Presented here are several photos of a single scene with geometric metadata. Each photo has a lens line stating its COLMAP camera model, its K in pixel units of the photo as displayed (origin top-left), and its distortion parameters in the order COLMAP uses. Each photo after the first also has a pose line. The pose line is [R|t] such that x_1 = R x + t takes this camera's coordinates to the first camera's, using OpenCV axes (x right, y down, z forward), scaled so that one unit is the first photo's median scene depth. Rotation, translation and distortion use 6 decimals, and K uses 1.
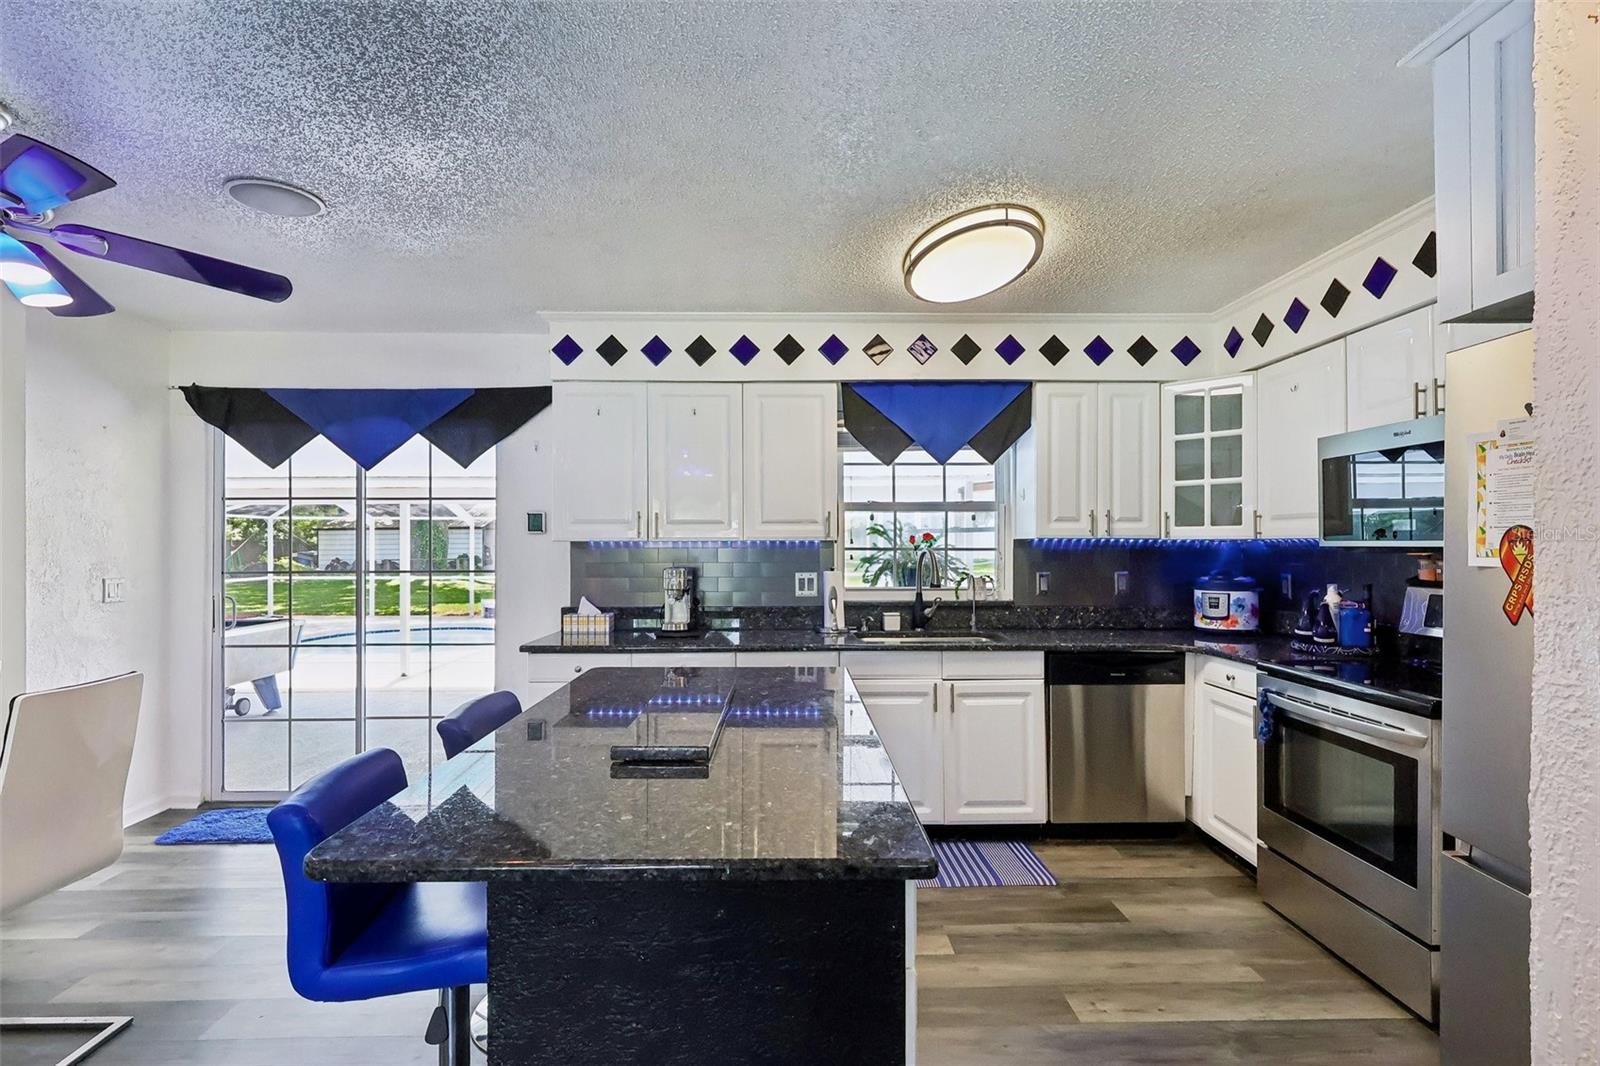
lens RADIAL K [[742.7, 0, 802.4], [0, 742.7, 539.1], [0, 0, 1]] dist [-0.003623, 0.002125]
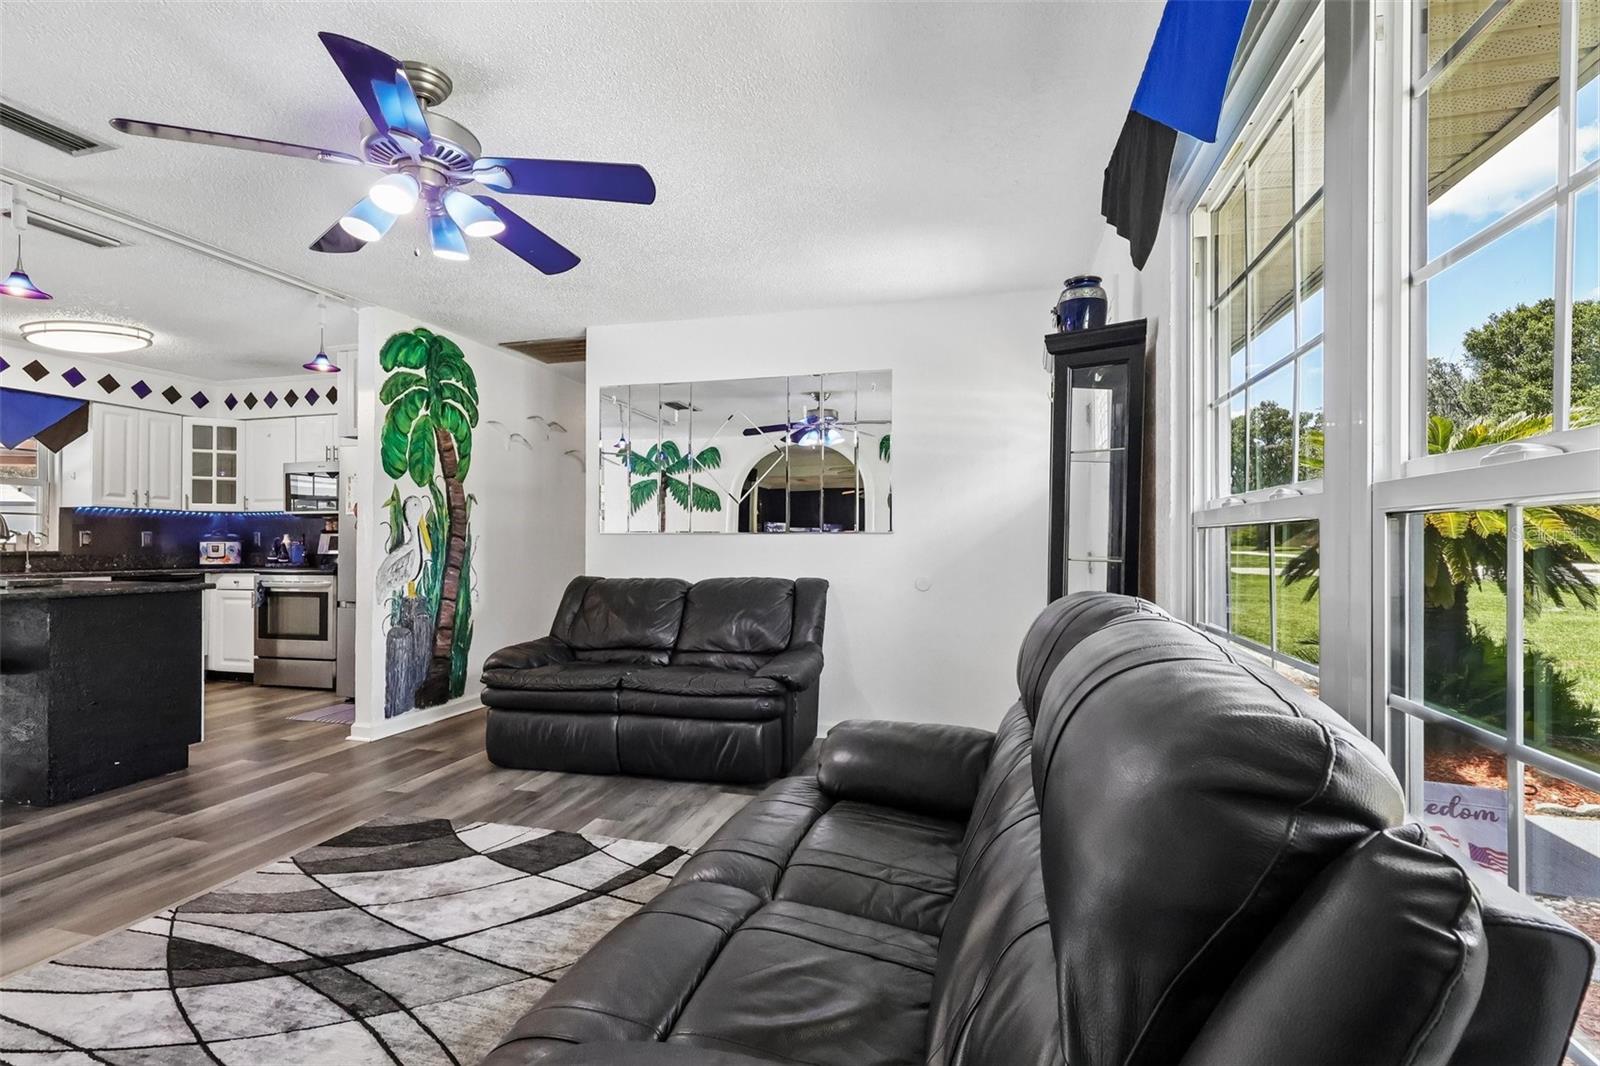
lens RADIAL K [[742.7, 0, 798.4], [0, 742.7, 538.0], [0, 0, 1]] dist [-0.003623, 0.002125]
pose [[0.285717, 0.005805, 0.958296, -0.722516], [-0.003415, 0.999981, -0.005039, 0.066298], [-0.958308, -0.001833, 0.285732, -0.803442]]
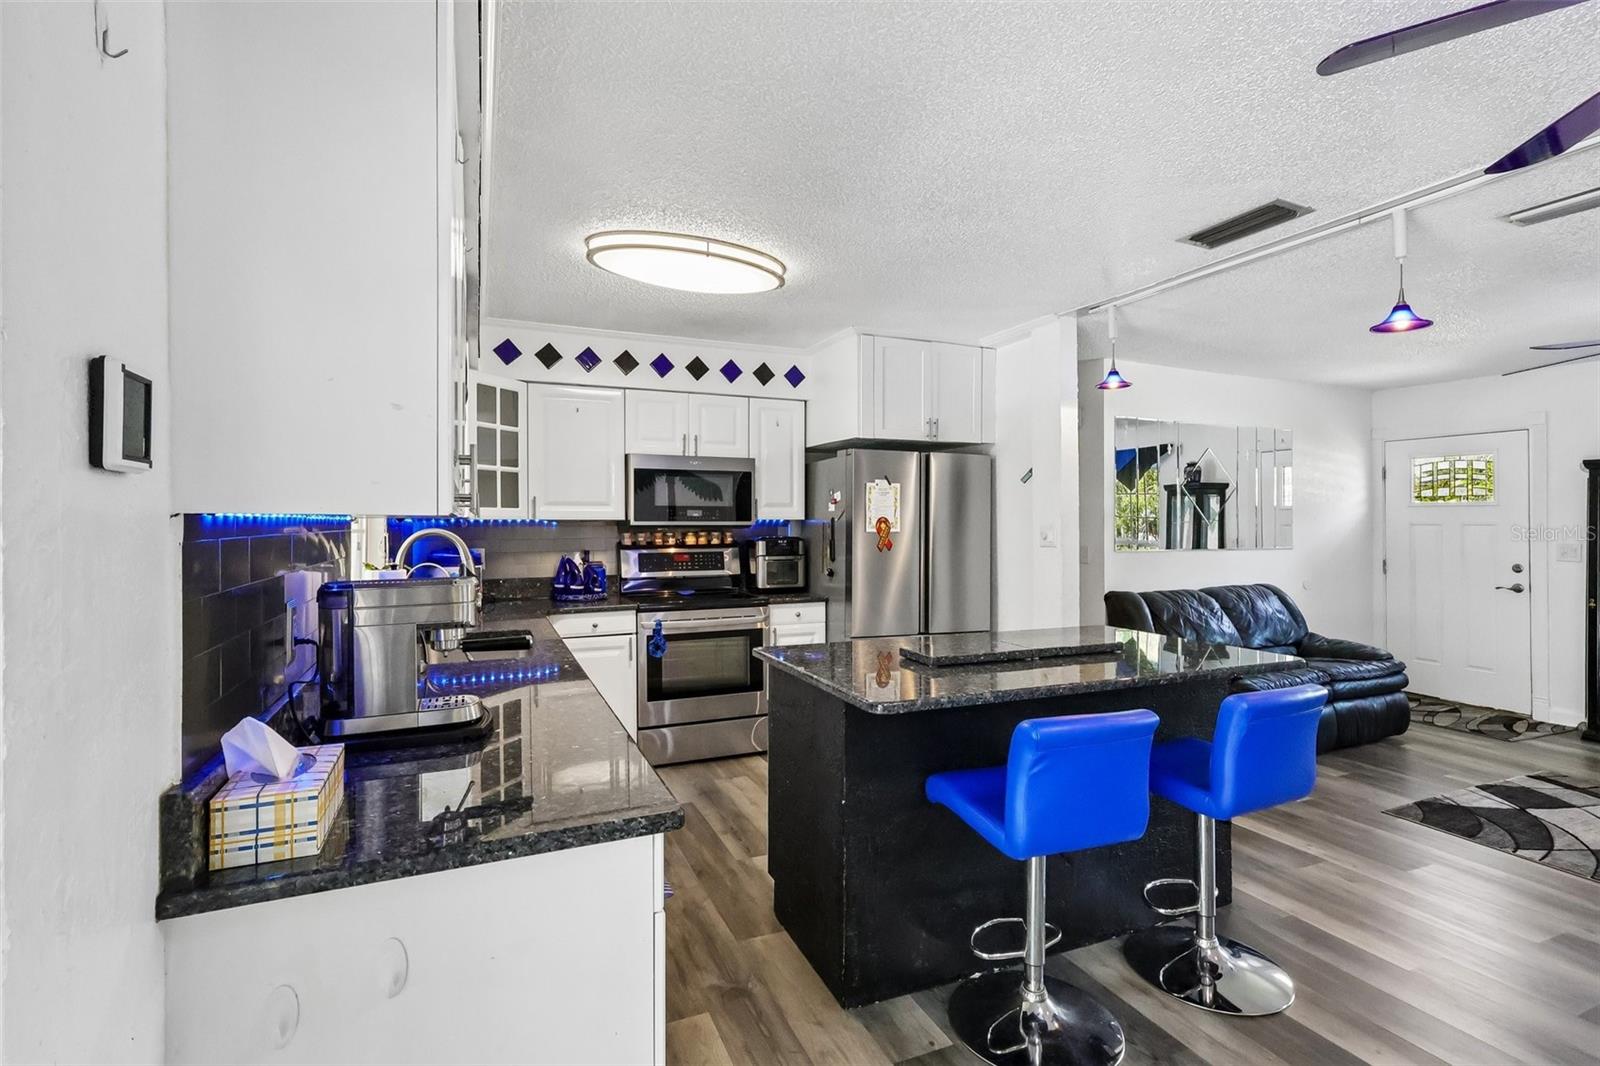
lens RADIAL K [[742.7, 0, 800.4], [0, 742.7, 519.8], [0, 0, 1]] dist [-0.003623, 0.002125]
pose [[-0.374477, 0.003540, 0.927229, -0.661345], [-0.006017, 0.999962, -0.006248, 0.004988], [-0.927217, -0.007919, -0.374442, 0.983040]]
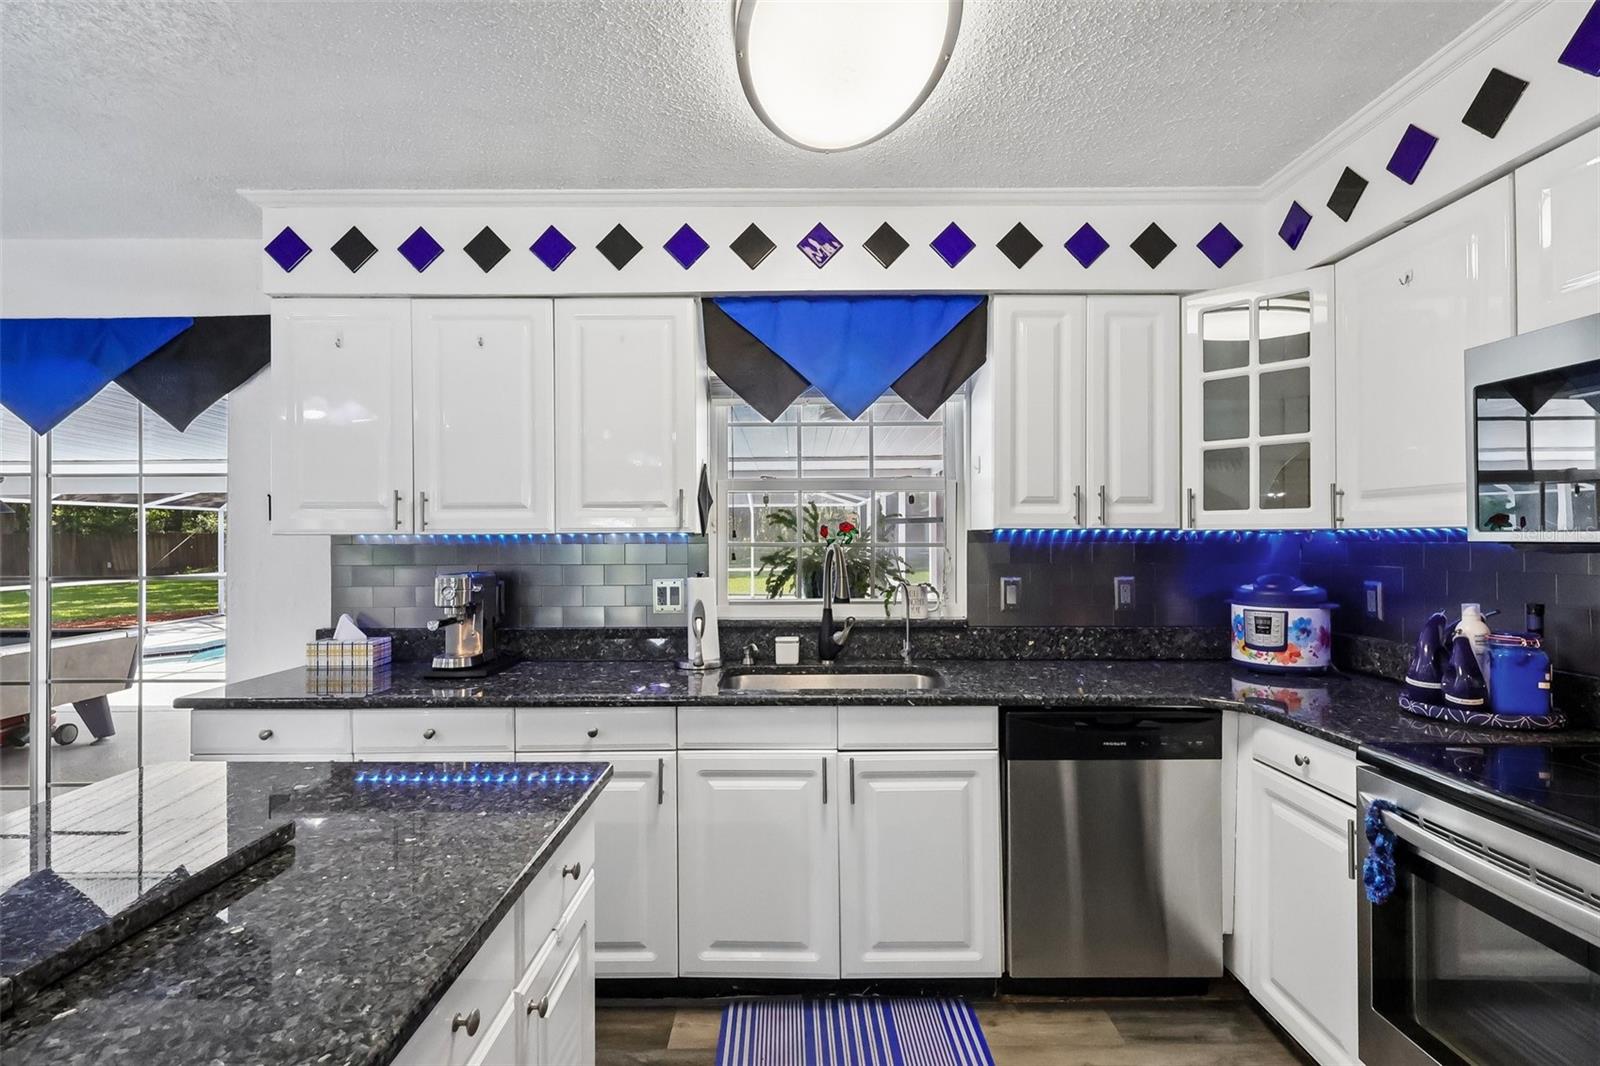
lens RADIAL K [[742.7, 0, 801.8], [0, 742.7, 530.9], [0, 0, 1]] dist [-0.003623, 0.002125]
pose [[0.999812, -0.002414, -0.019219, 0.157914], [0.002418, 0.999997, 0.000181, 0.000449], [0.019219, -0.000227, 0.999815, 0.335109]]
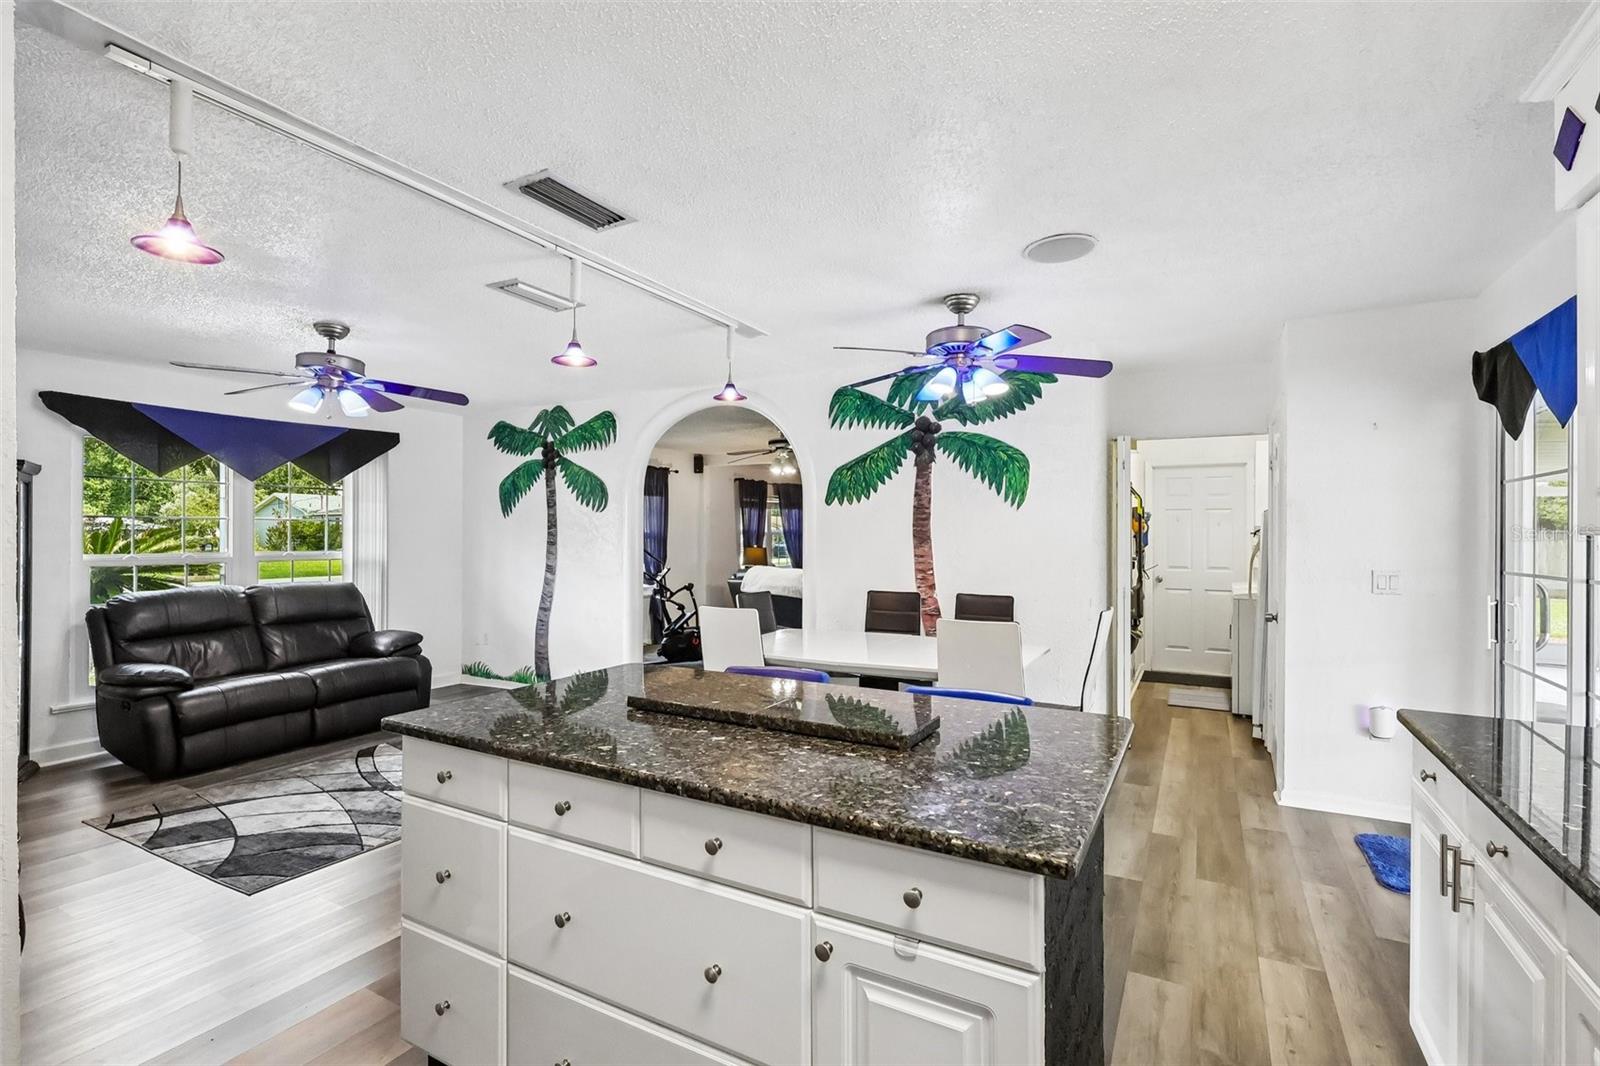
lens RADIAL K [[742.7, 0, 805.0], [0, 742.7, 529.8], [0, 0, 1]] dist [-0.003623, 0.002125]
pose [[-0.496761, -0.007533, -0.867855, 0.357113], [0.003522, 0.999937, -0.010695, 0.006518], [0.867880, -0.008369, -0.496703, 0.799848]]
